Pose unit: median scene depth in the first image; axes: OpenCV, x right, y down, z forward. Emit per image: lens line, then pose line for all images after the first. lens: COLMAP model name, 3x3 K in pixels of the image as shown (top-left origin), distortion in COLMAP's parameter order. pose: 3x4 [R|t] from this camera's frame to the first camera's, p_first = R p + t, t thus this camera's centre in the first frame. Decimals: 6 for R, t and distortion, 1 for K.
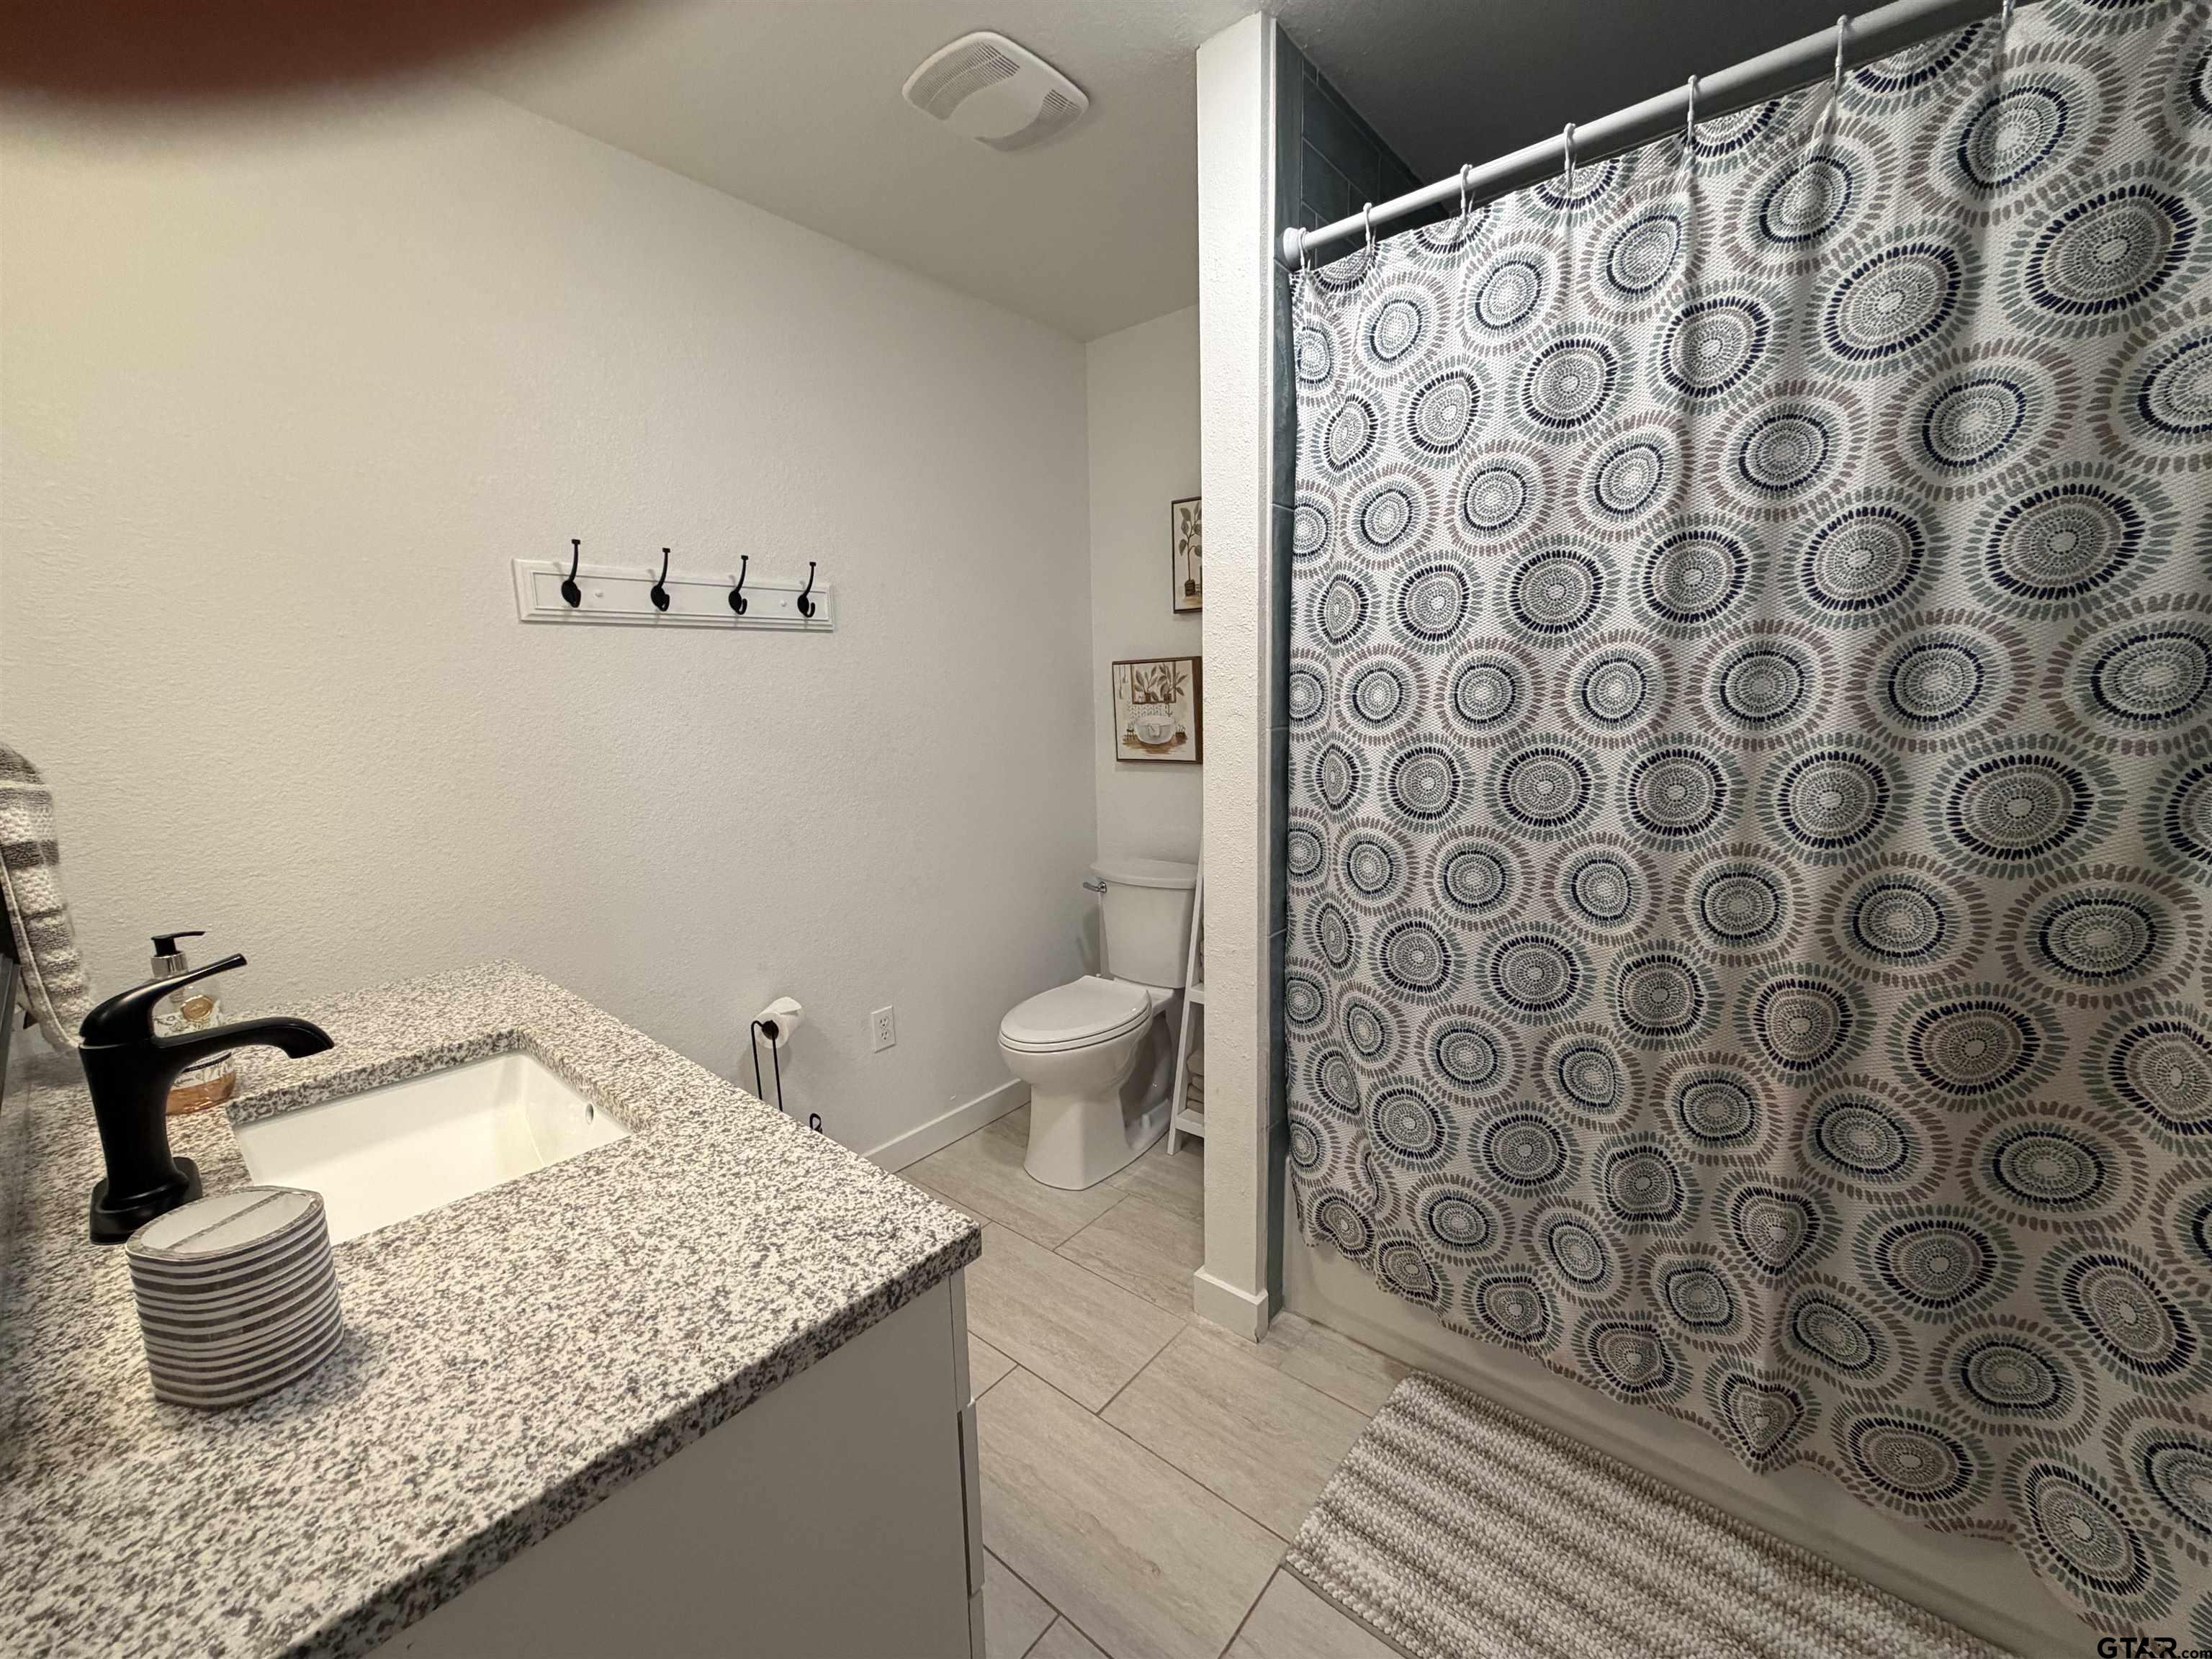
lens RADIAL K [[885.2, 0, 1103.8], [0, 885.2, 826.5], [0, 0, 1]] dist [-0.000867, 0.000289]
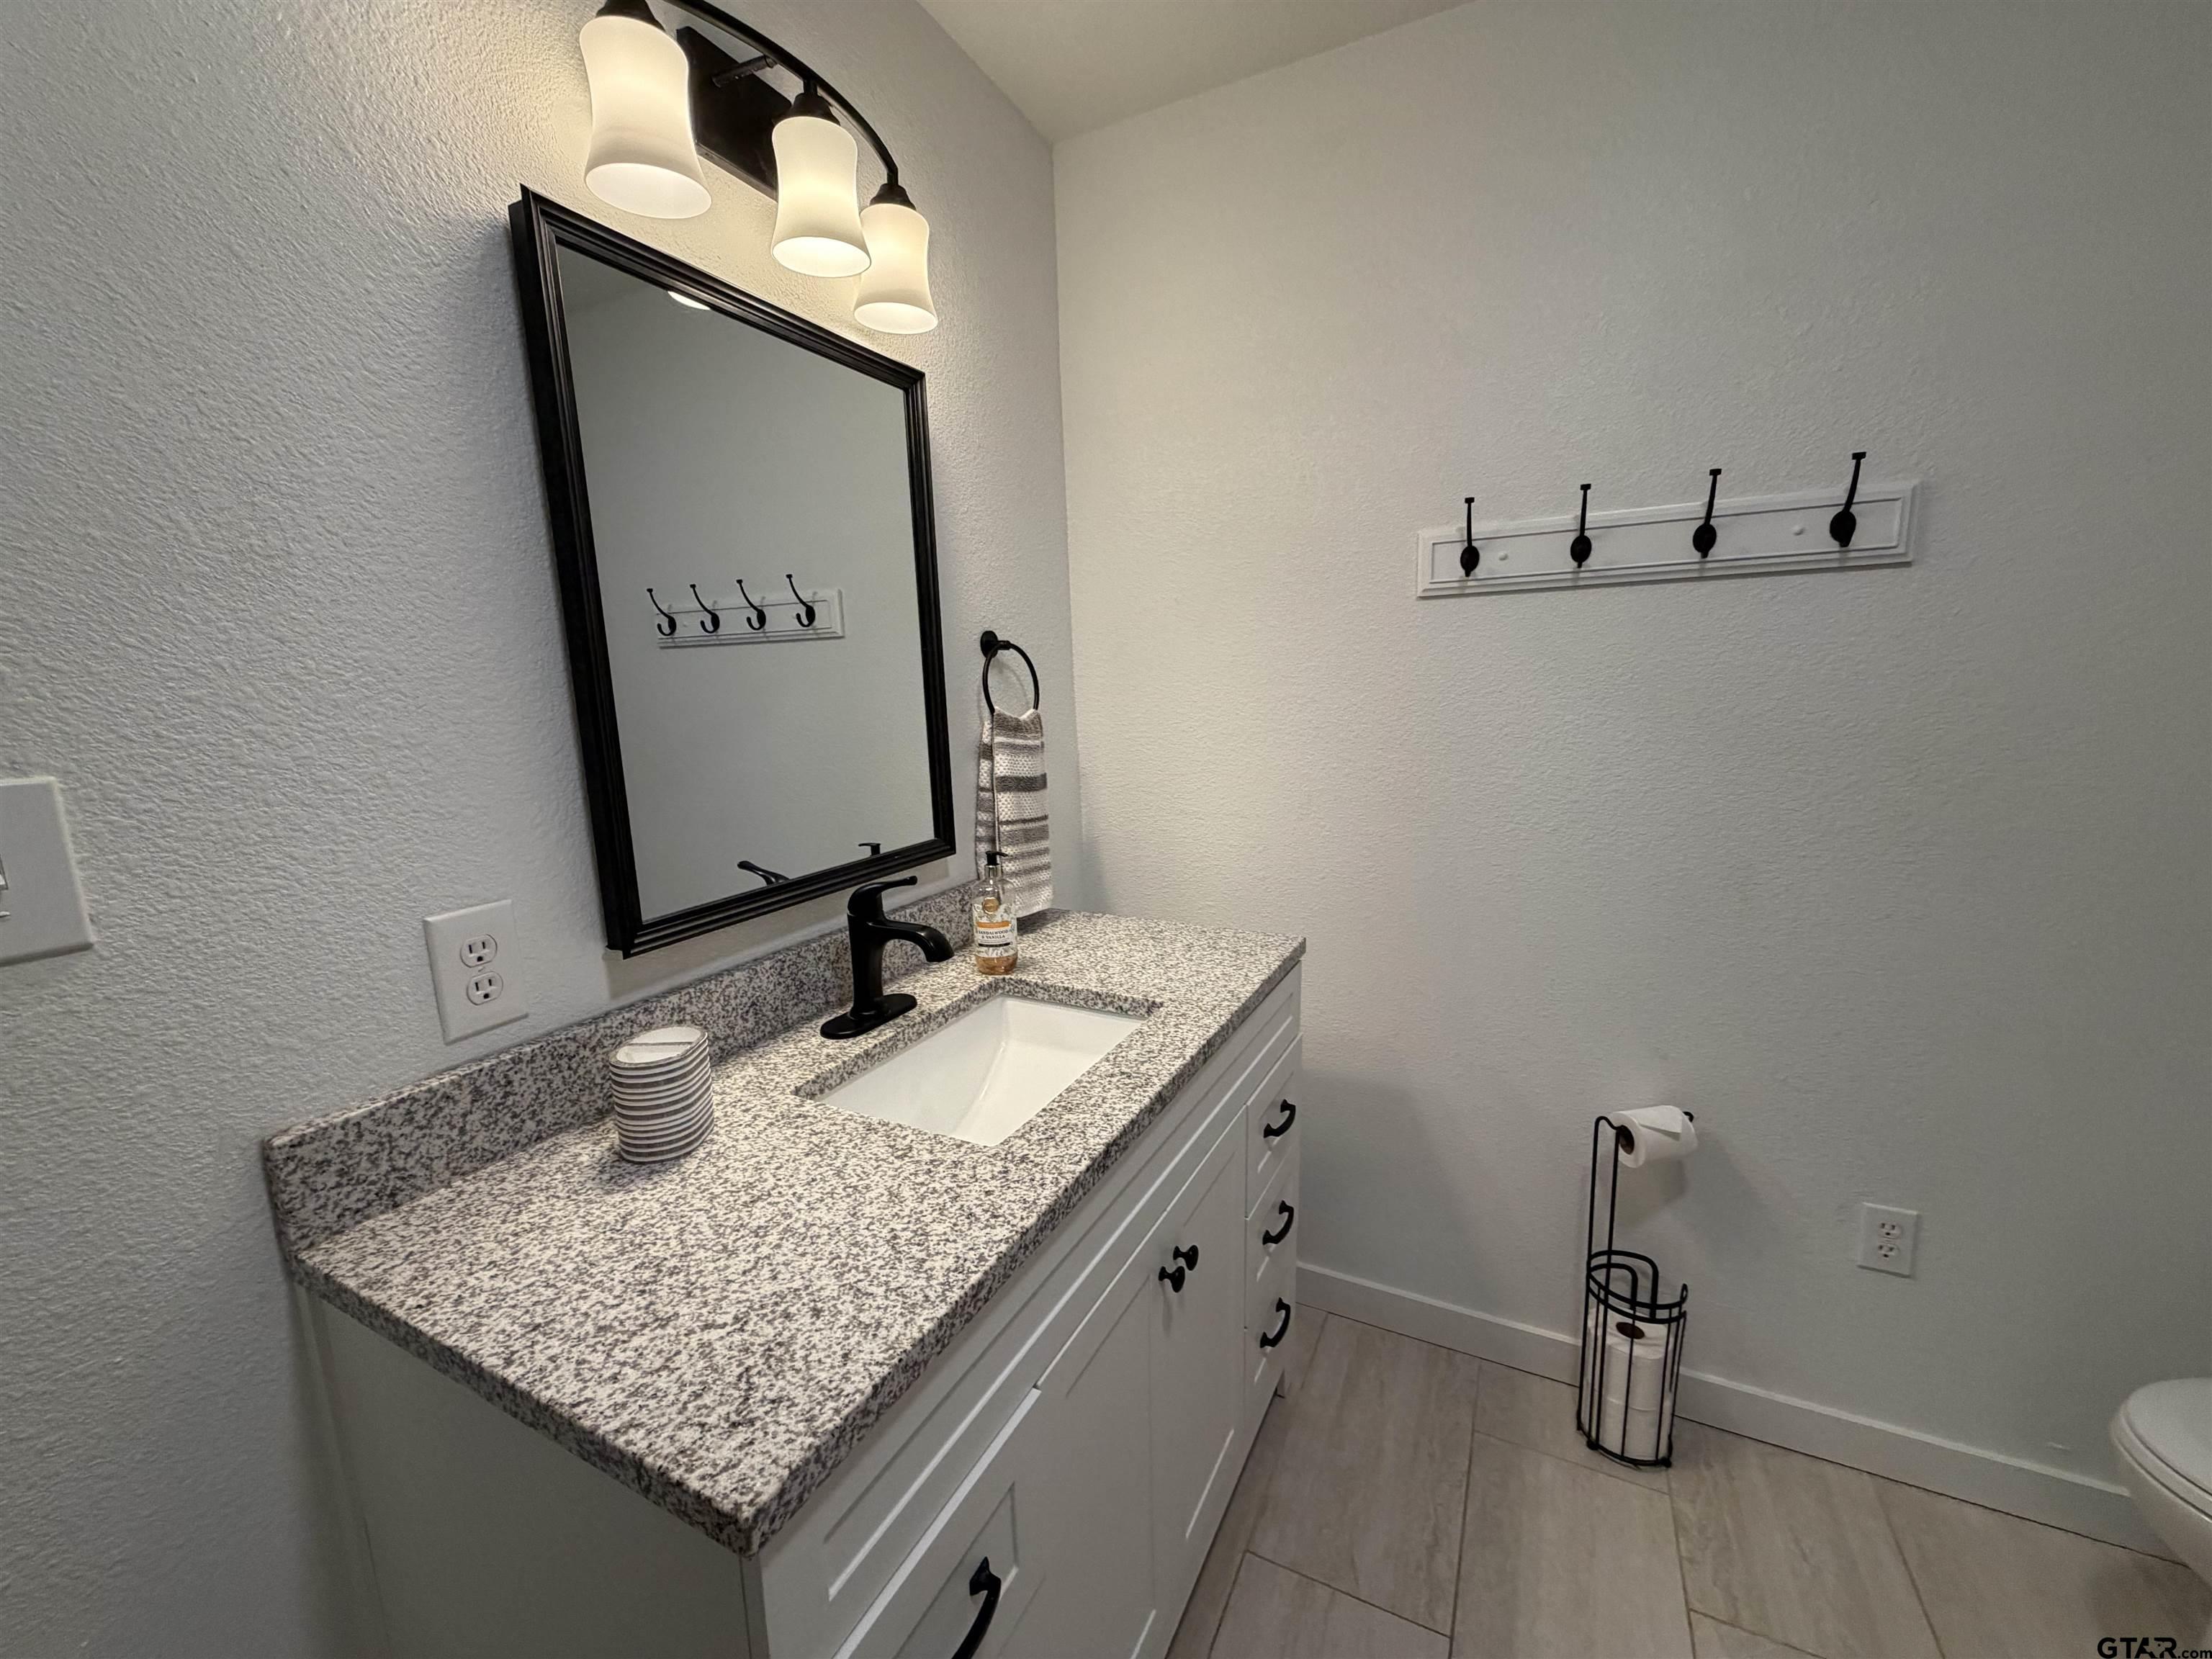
lens RADIAL K [[885.2, 0, 1105.0], [0, 885.2, 832.2], [0, 0, 1]] dist [-0.000867, 0.000289]
pose [[0.231402, 0.181107, -0.955852, 0.270916], [-0.128241, 0.979624, 0.154565, -0.115871], [0.964369, 0.086813, 0.249913, 0.599556]]
